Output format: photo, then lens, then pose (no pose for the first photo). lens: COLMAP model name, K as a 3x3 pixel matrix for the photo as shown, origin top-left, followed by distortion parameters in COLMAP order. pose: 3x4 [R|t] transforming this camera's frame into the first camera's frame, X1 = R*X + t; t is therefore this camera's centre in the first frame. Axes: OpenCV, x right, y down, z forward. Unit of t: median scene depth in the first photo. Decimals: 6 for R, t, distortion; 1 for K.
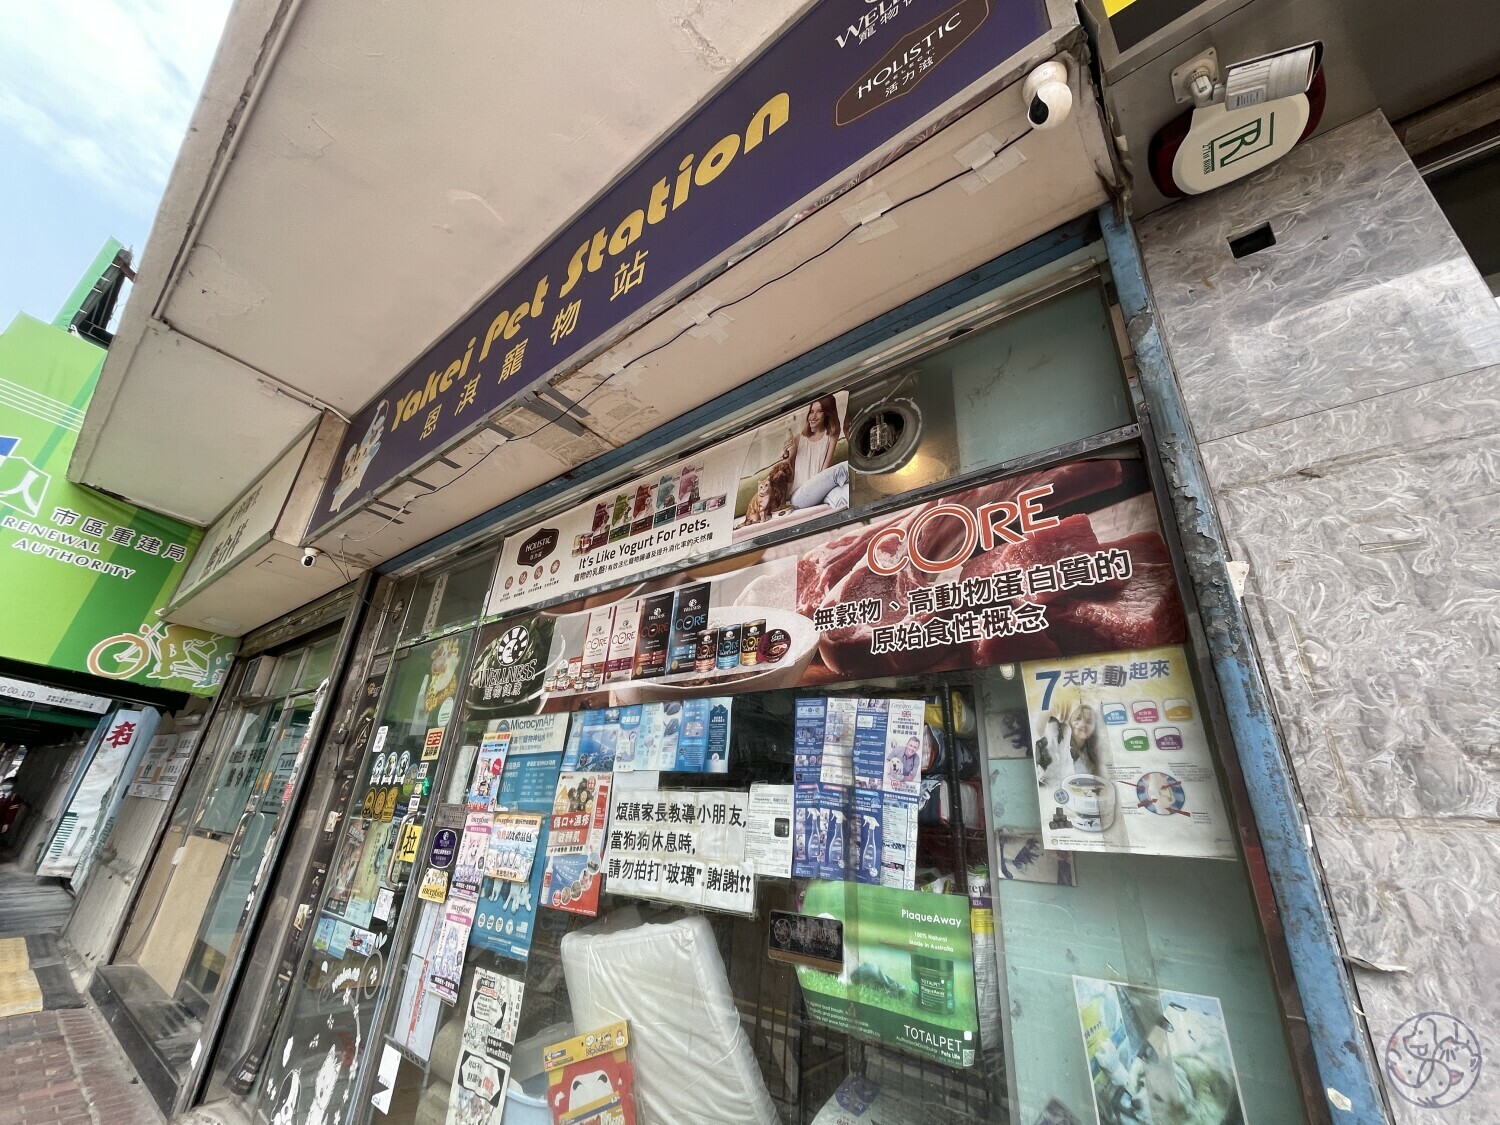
lens RADIAL K [[604.1, 0, 744.1], [0, 604.1, 561.3], [0, 0, 1]] dist [-0.003370, 0.000703]
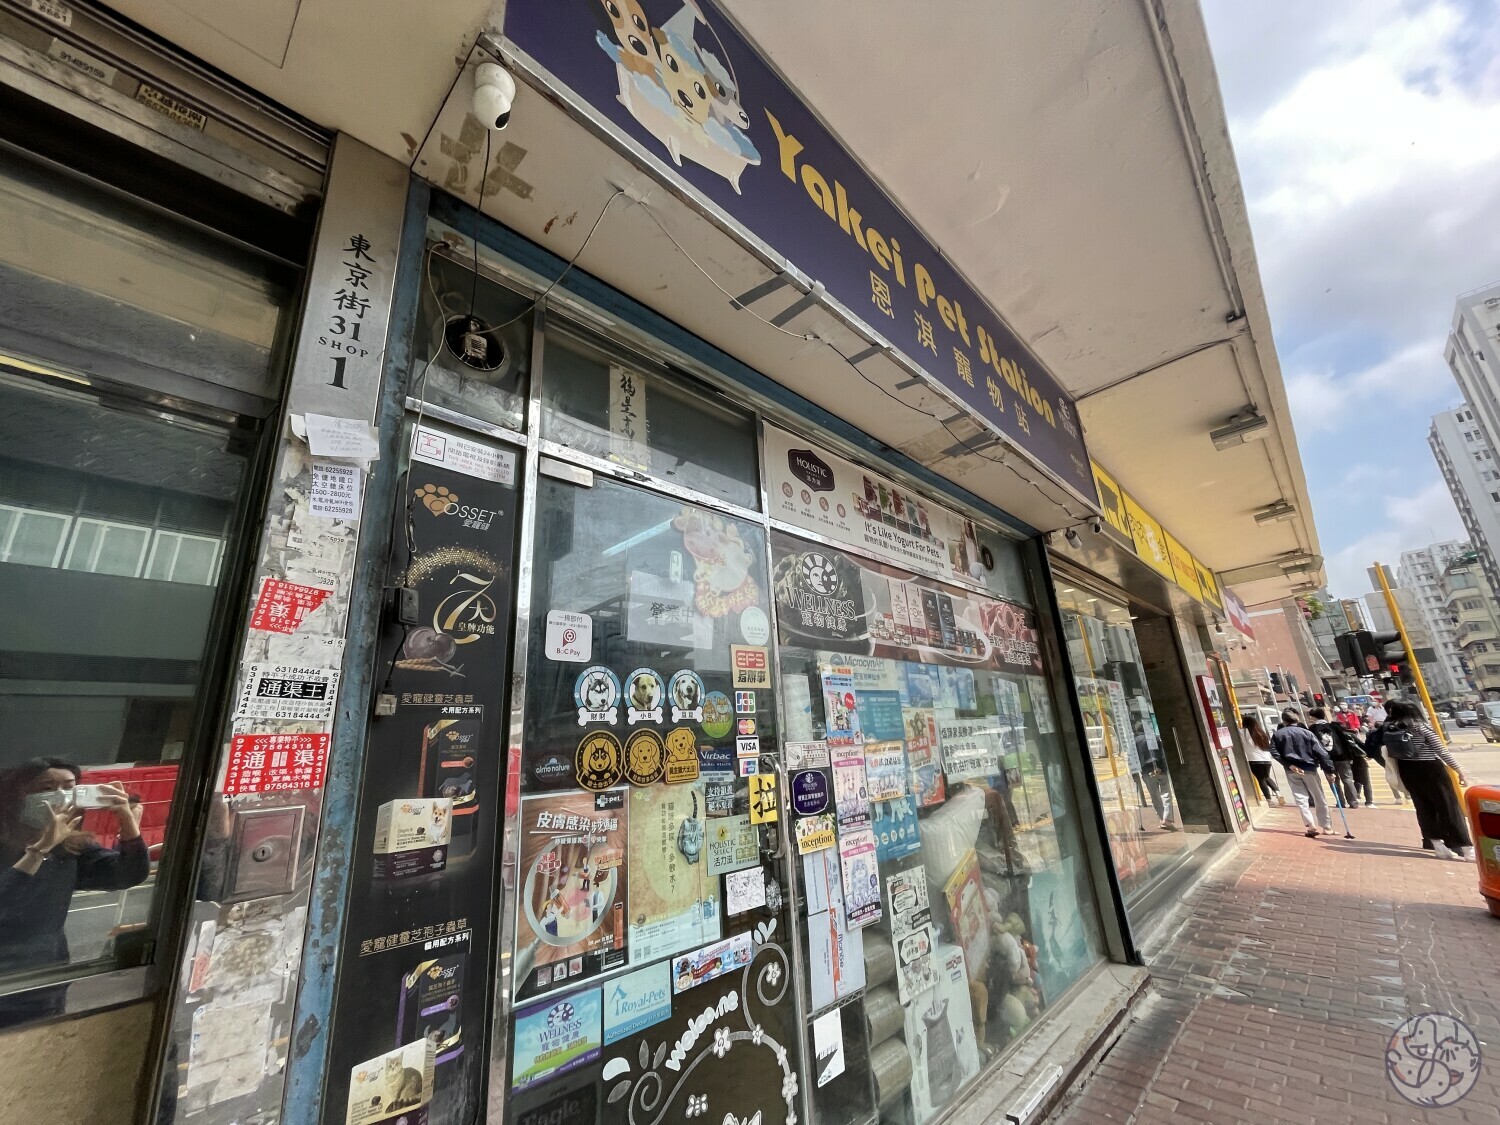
lens RADIAL K [[604.1, 0, 744.1], [0, 604.1, 561.3], [0, 0, 1]] dist [-0.003370, 0.000703]
pose [[0.096155, 0.234996, 0.967229, -1.780774], [-0.342660, 0.920150, -0.189493, 0.463749], [-0.934526, -0.313210, 0.169001, 1.314455]]
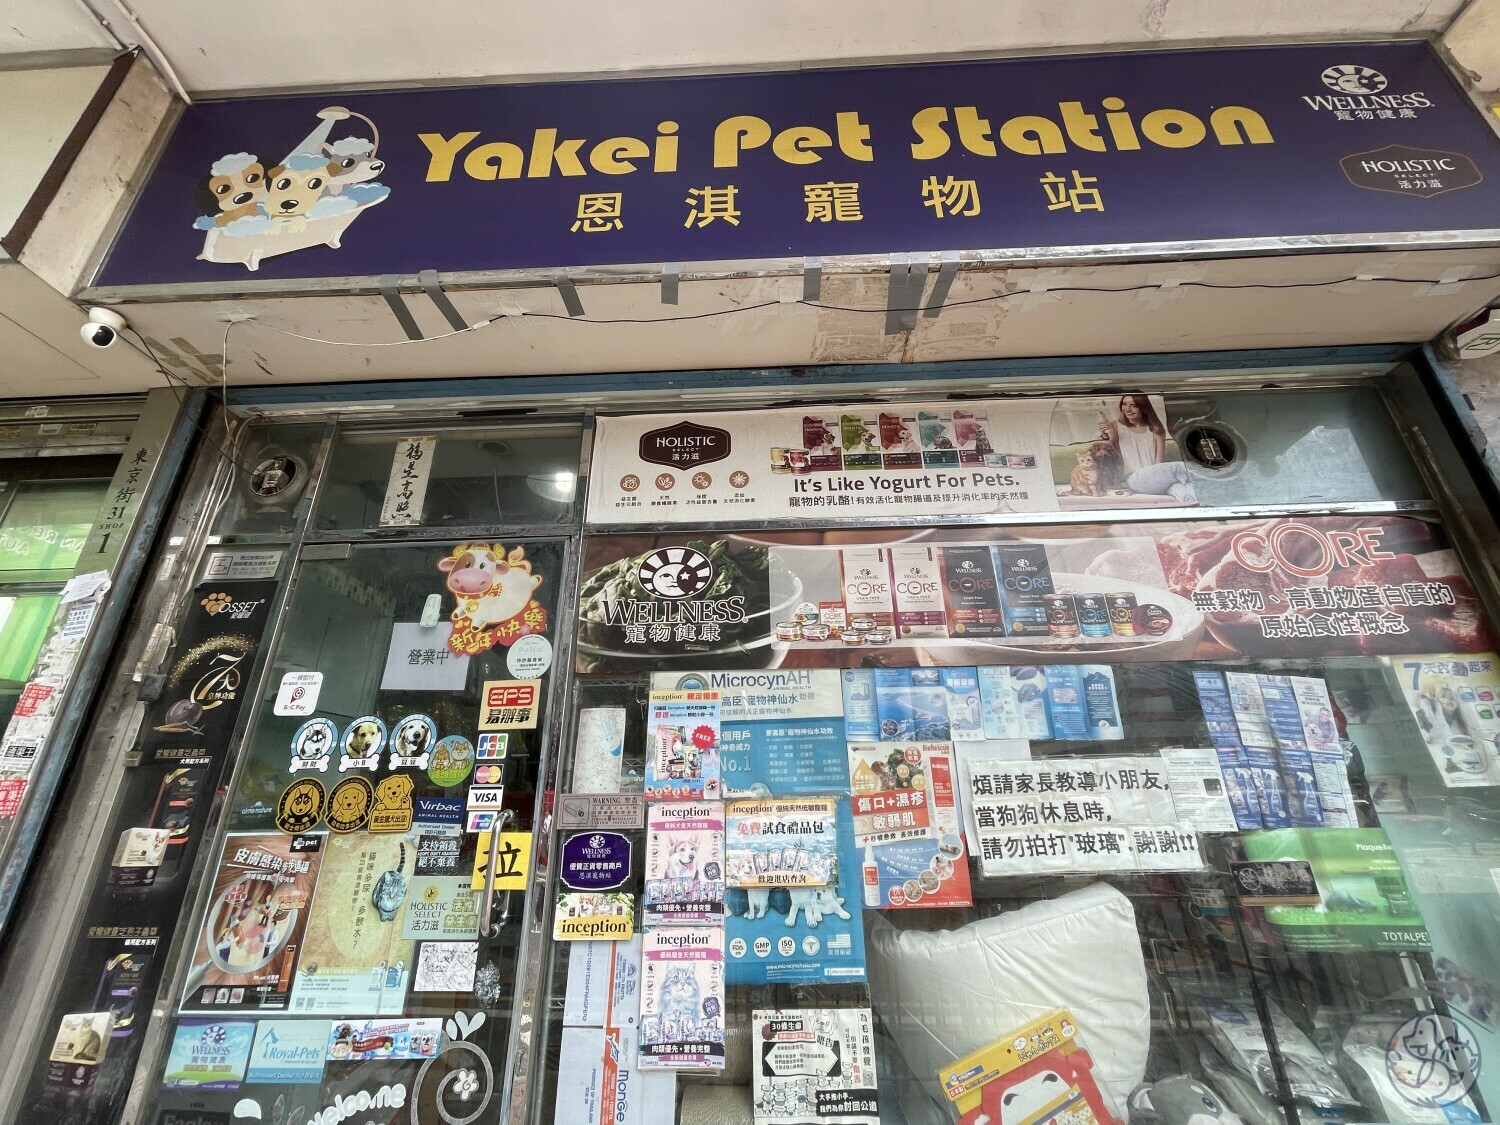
lens RADIAL K [[604.1, 0, 744.1], [0, 604.1, 561.3], [0, 0, 1]] dist [-0.003370, 0.000703]
pose [[0.798190, 0.155436, 0.582007, -1.015536], [-0.184851, 0.982726, -0.008942, 0.161181], [-0.573343, -0.100447, 0.813135, 0.501363]]
